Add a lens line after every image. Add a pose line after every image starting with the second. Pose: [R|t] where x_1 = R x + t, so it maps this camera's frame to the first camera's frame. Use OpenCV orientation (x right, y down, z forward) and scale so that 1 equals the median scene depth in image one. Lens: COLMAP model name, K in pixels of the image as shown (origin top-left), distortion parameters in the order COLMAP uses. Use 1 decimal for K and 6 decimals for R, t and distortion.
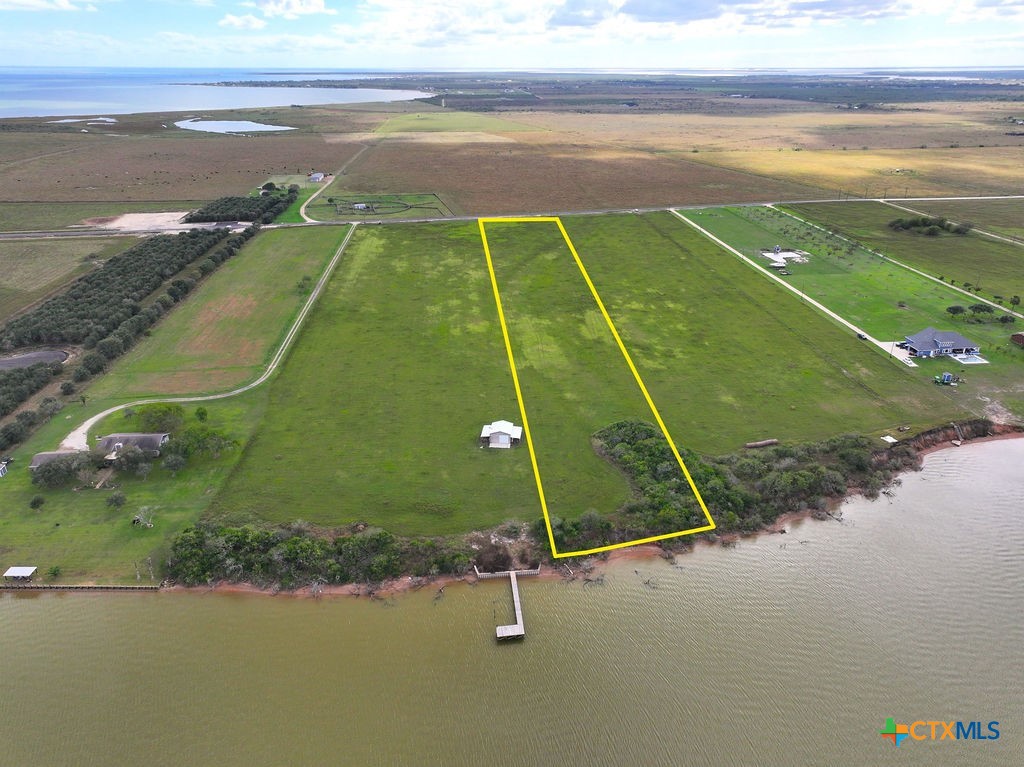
lens RADIAL K [[715.5, 0, 512.0], [0, 715.5, 383.5], [0, 0, 1]] dist [-0.007805, 0.026603]
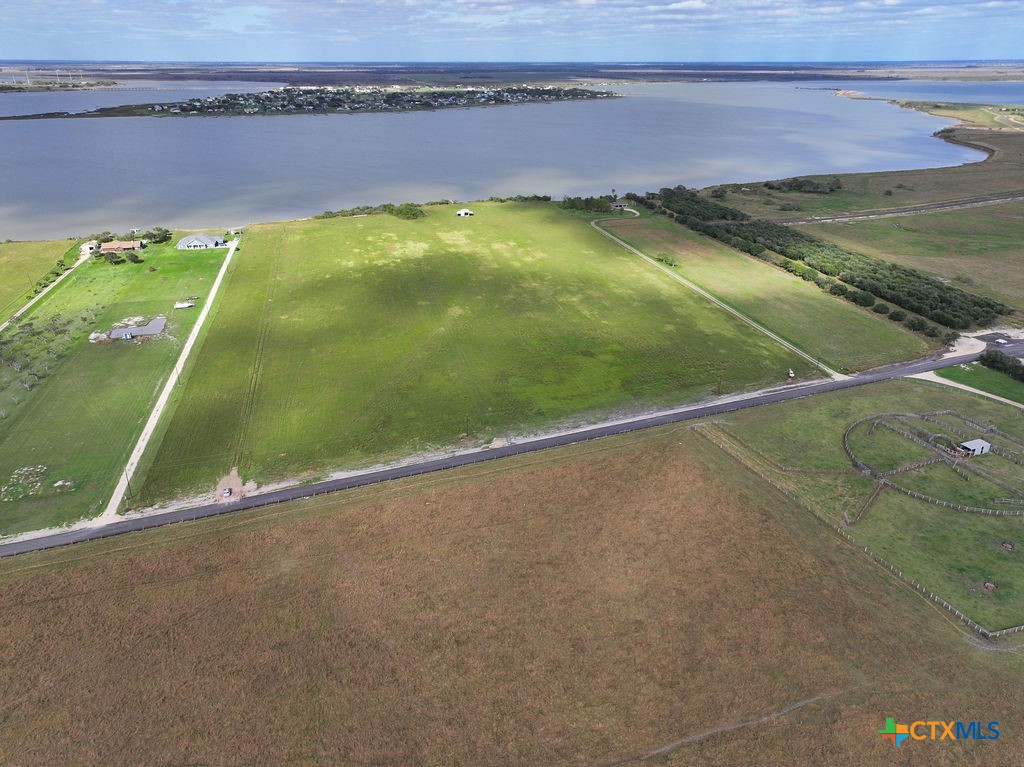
lens RADIAL K [[715.5, 0, 512.0], [0, 715.5, 383.5], [0, 0, 1]] dist [-0.007805, 0.026603]
pose [[-0.987954, 0.061815, -0.141869, 0.141806], [-0.064947, 0.666487, 0.742683, -0.927624], [0.140463, 0.742950, -0.654443, 2.058607]]
